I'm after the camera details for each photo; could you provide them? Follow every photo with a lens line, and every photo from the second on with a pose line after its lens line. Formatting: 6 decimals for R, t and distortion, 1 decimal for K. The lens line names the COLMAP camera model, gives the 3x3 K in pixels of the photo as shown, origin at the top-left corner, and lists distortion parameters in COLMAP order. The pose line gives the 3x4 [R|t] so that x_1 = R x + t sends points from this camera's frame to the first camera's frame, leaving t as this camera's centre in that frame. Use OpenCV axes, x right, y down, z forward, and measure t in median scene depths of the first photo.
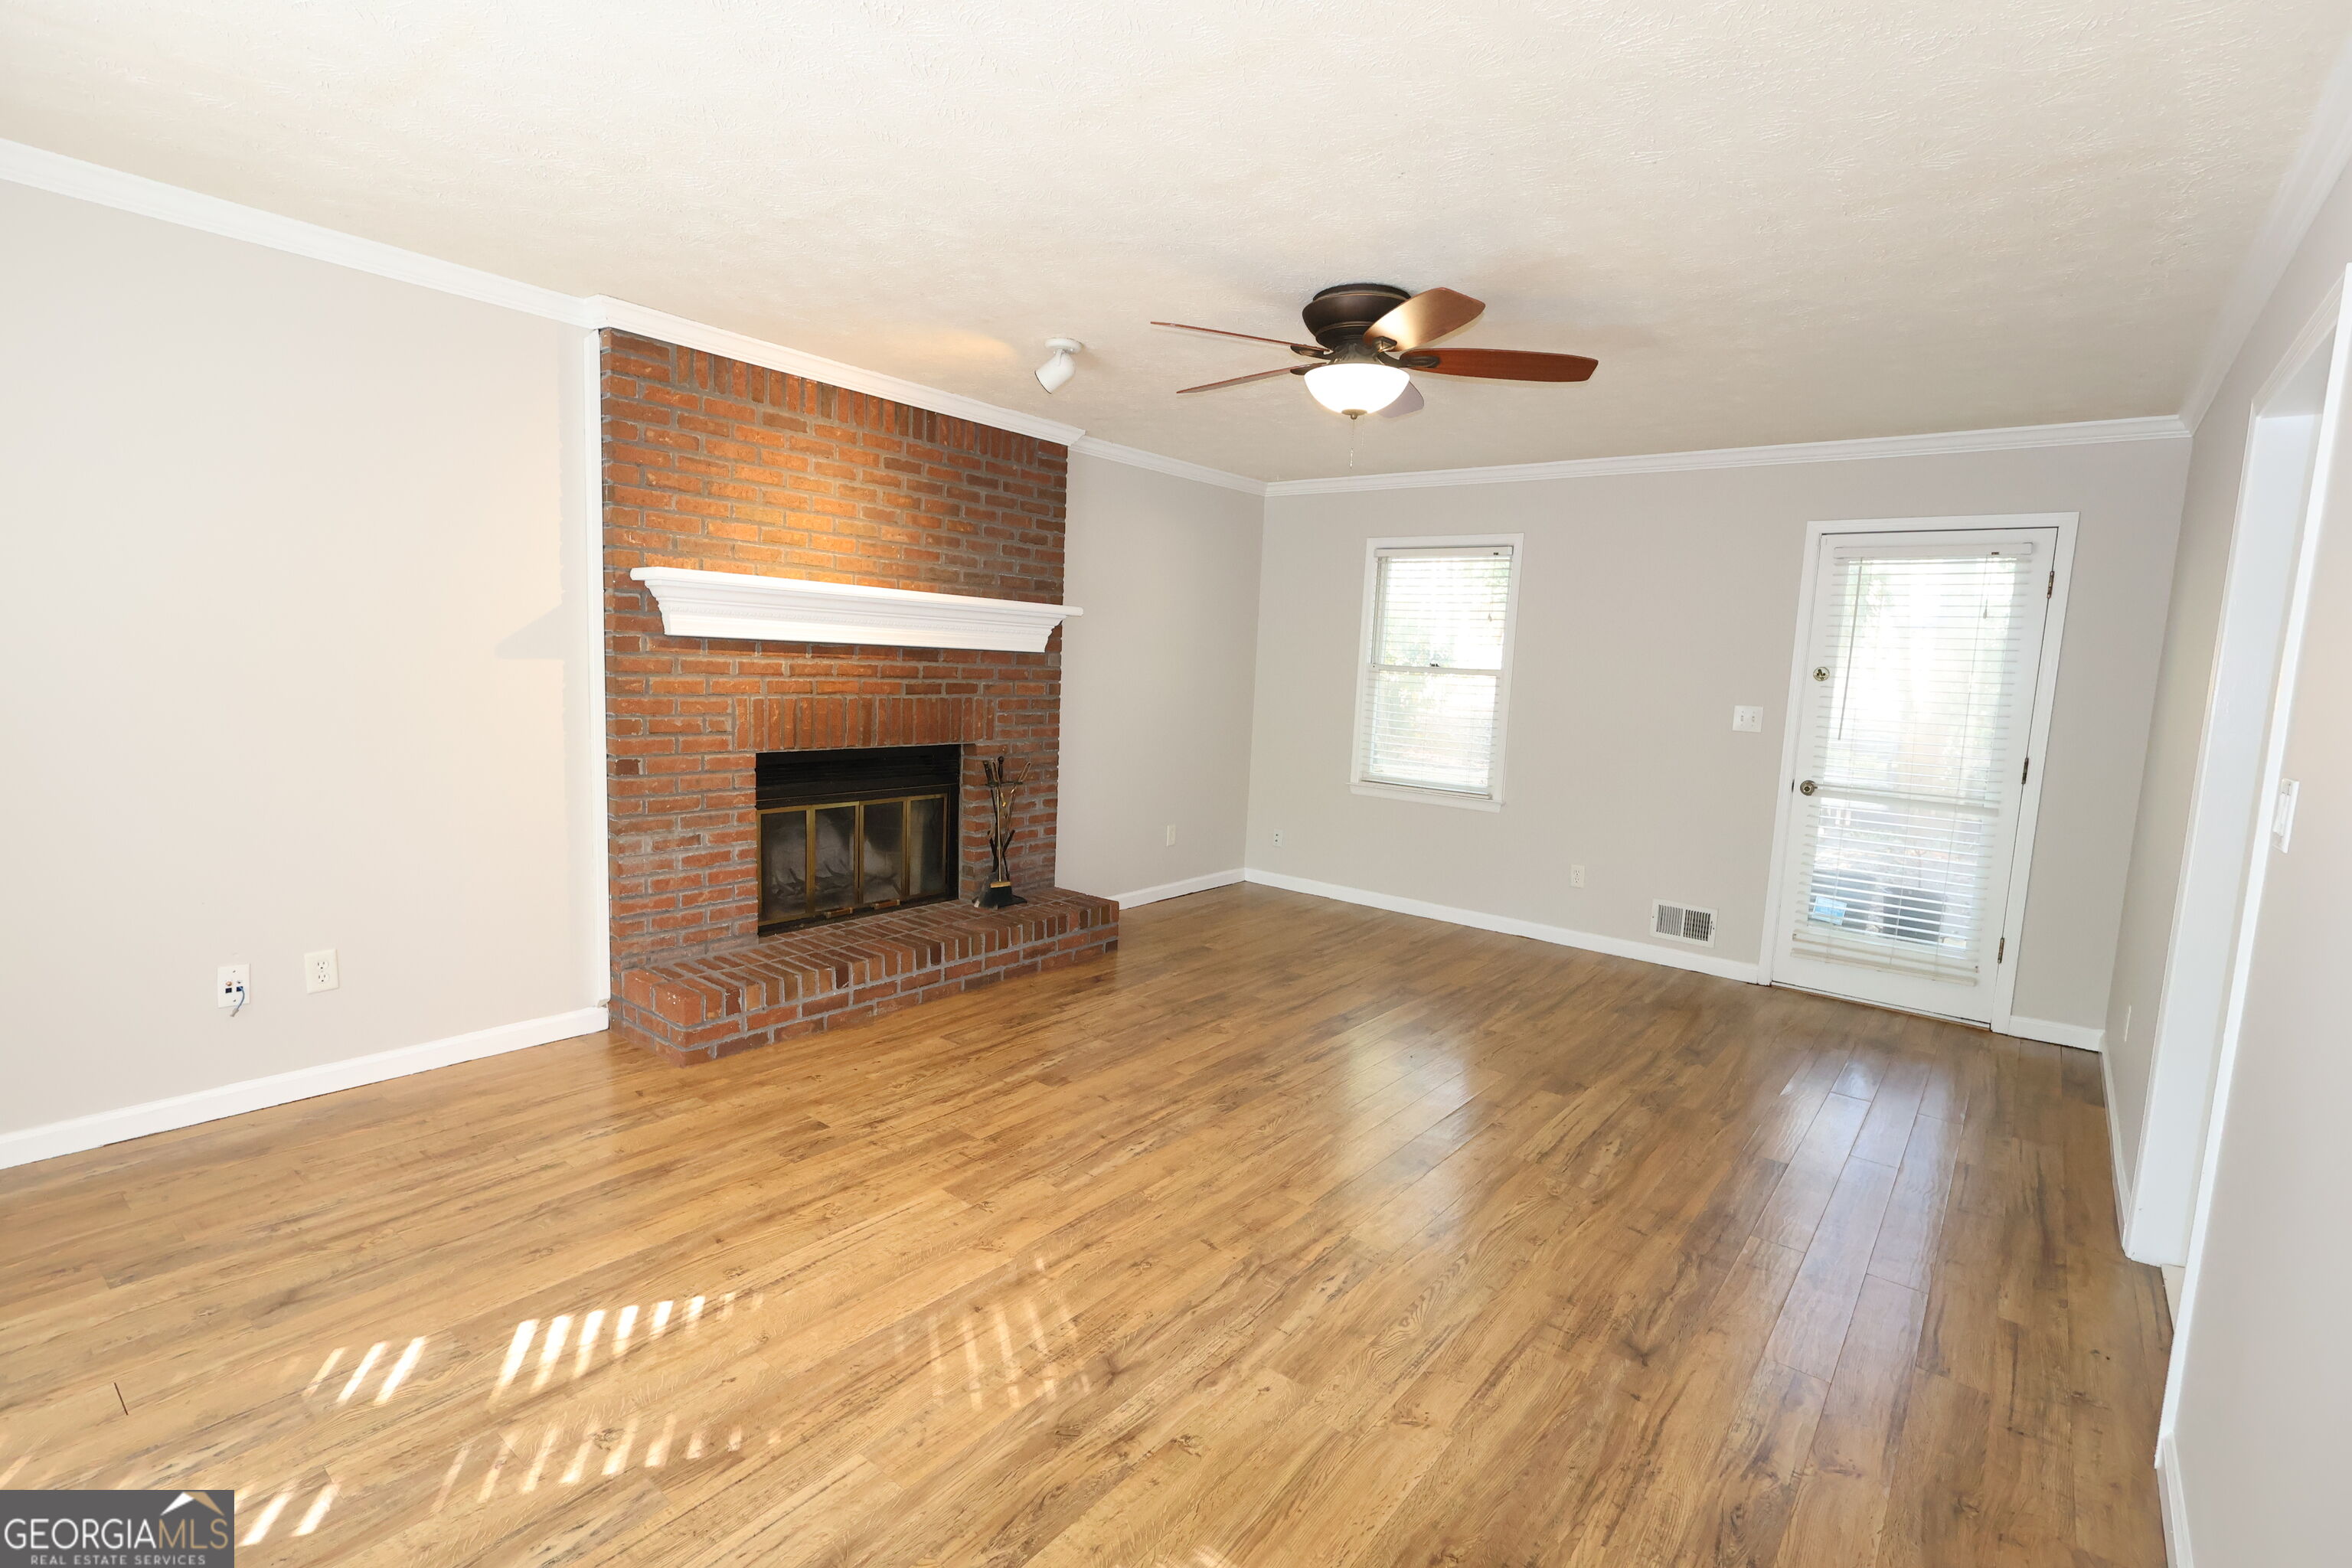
lens RADIAL K [[1088.8, 0, 1171.2], [0, 1088.8, 783.0], [0, 0, 1]] dist [-0.000372, 0.001990]
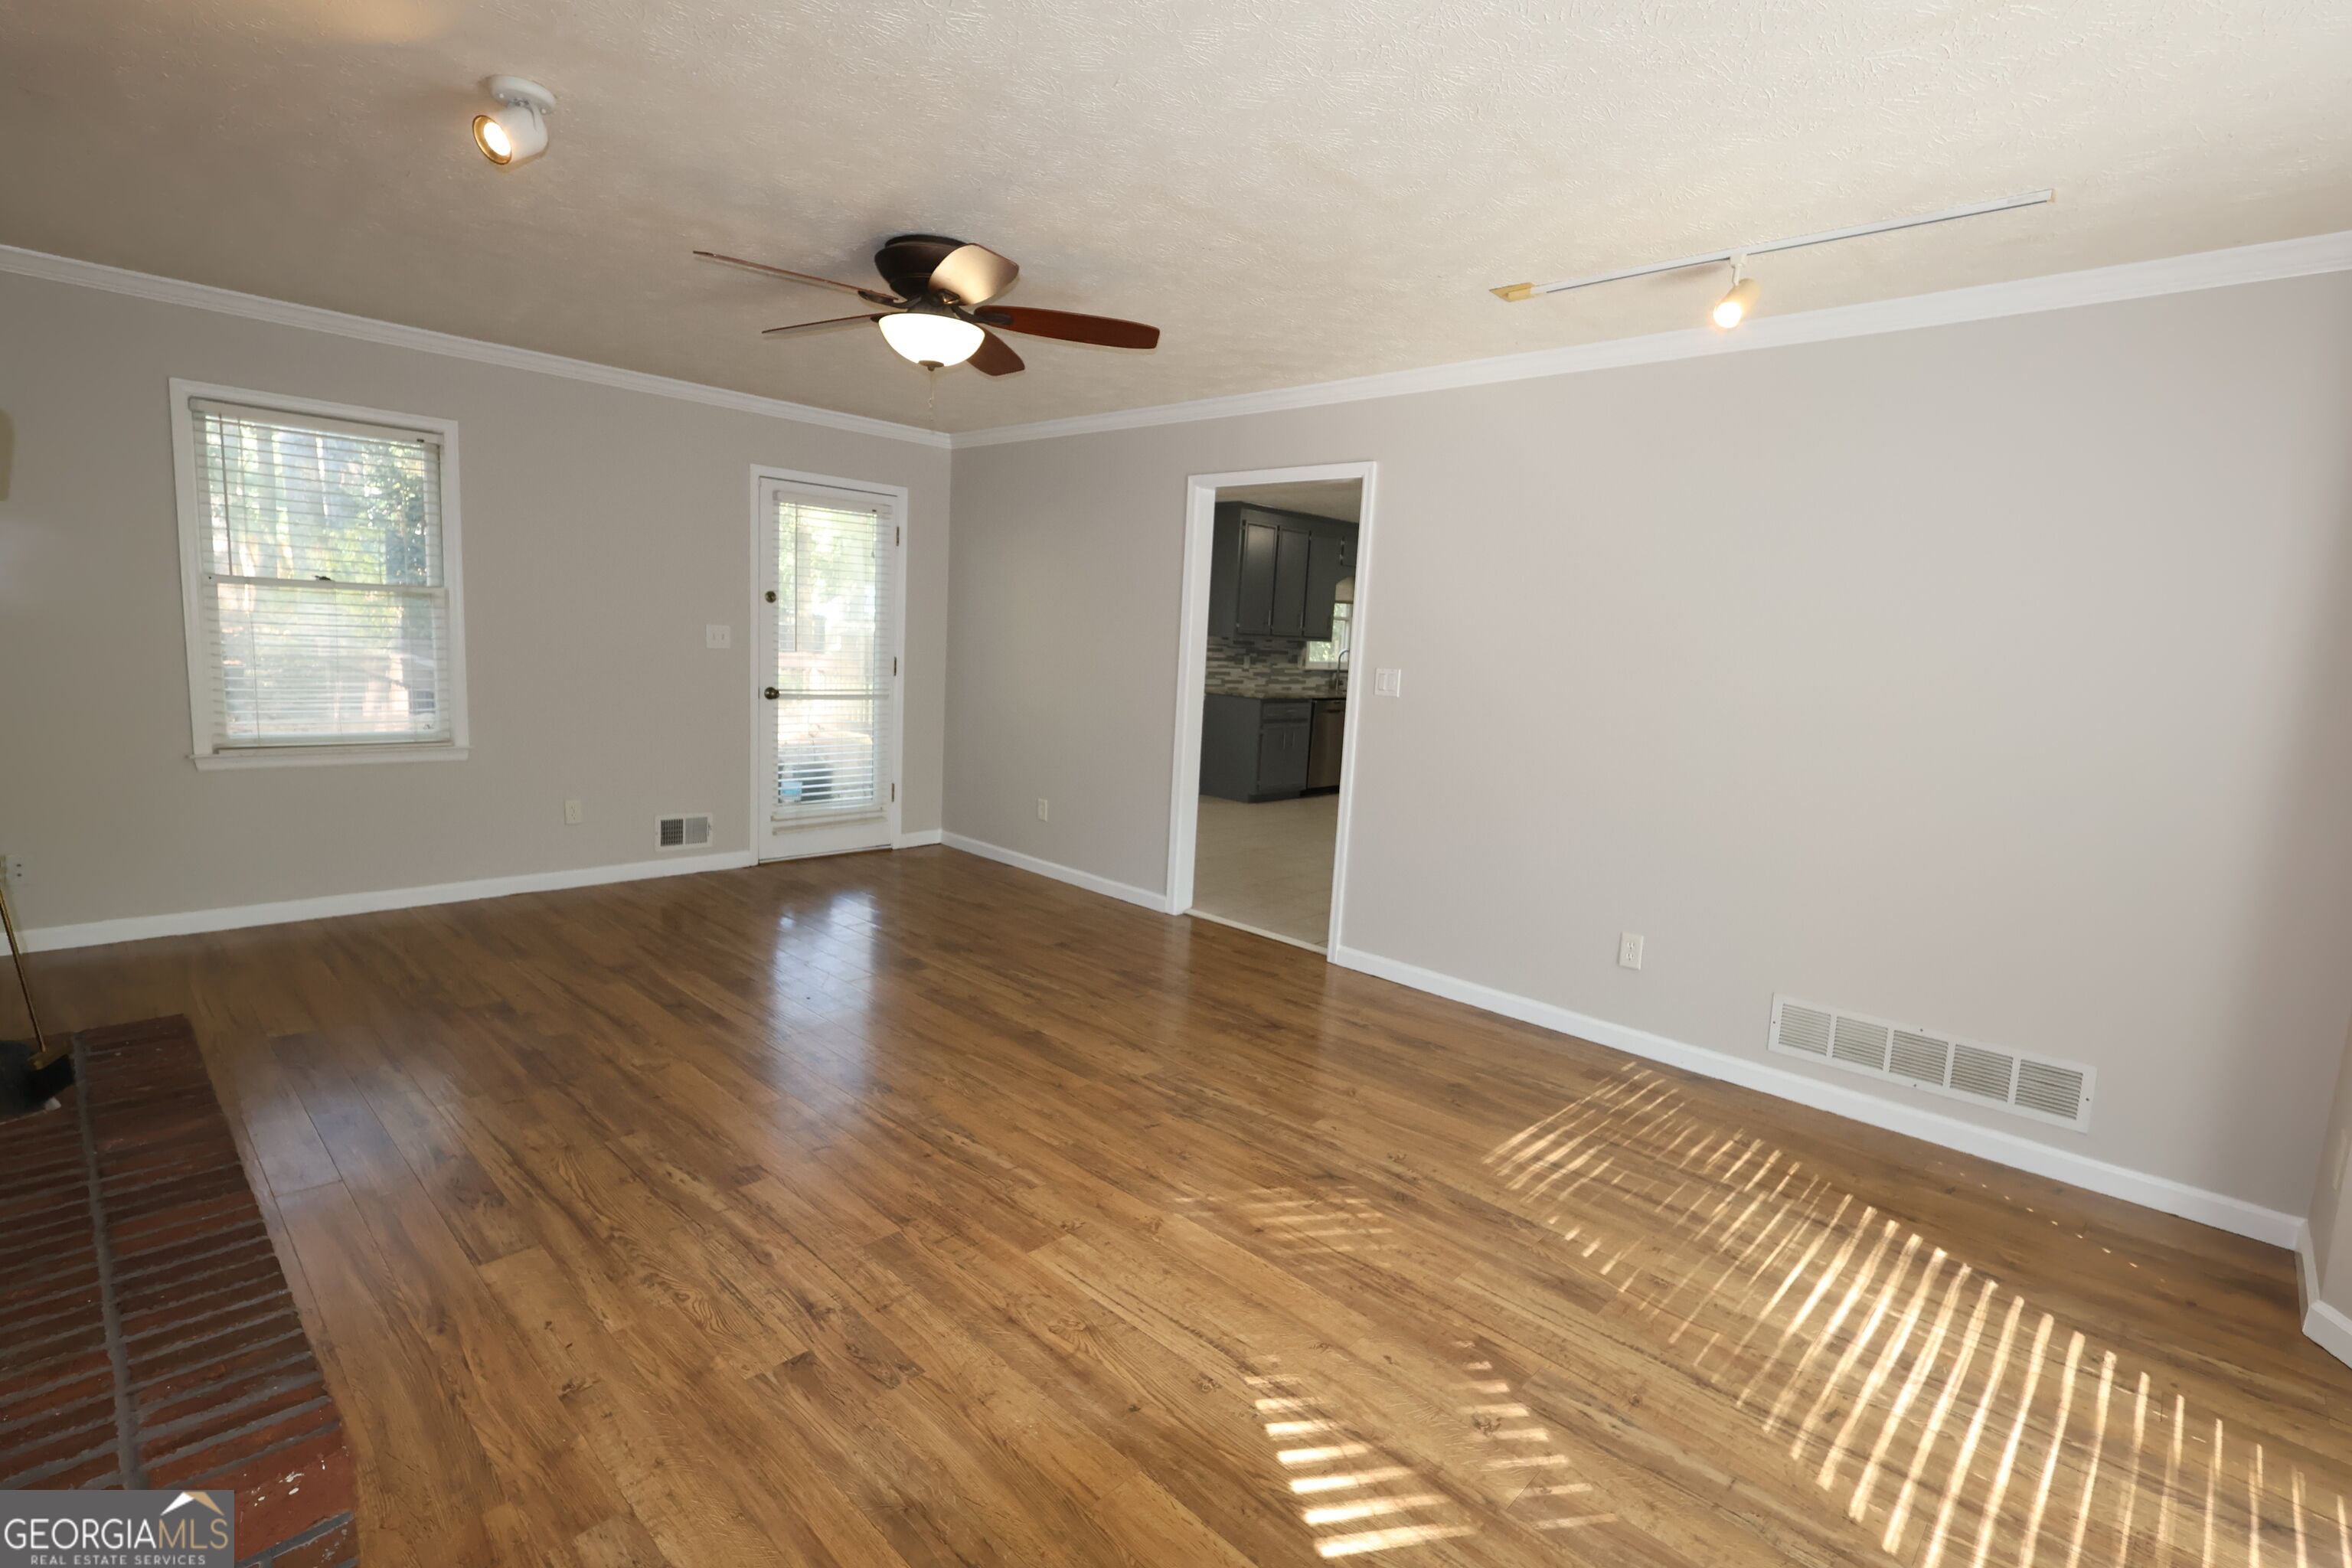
lens RADIAL K [[1088.8, 0, 1170.4], [0, 1088.8, 780.1], [0, 0, 1]] dist [-0.000372, 0.001990]
pose [[0.093231, -0.176097, 0.979948, -0.987928], [0.065415, 0.983192, 0.170456, -0.135907], [-0.993493, 0.048211, 0.103183, 0.788334]]
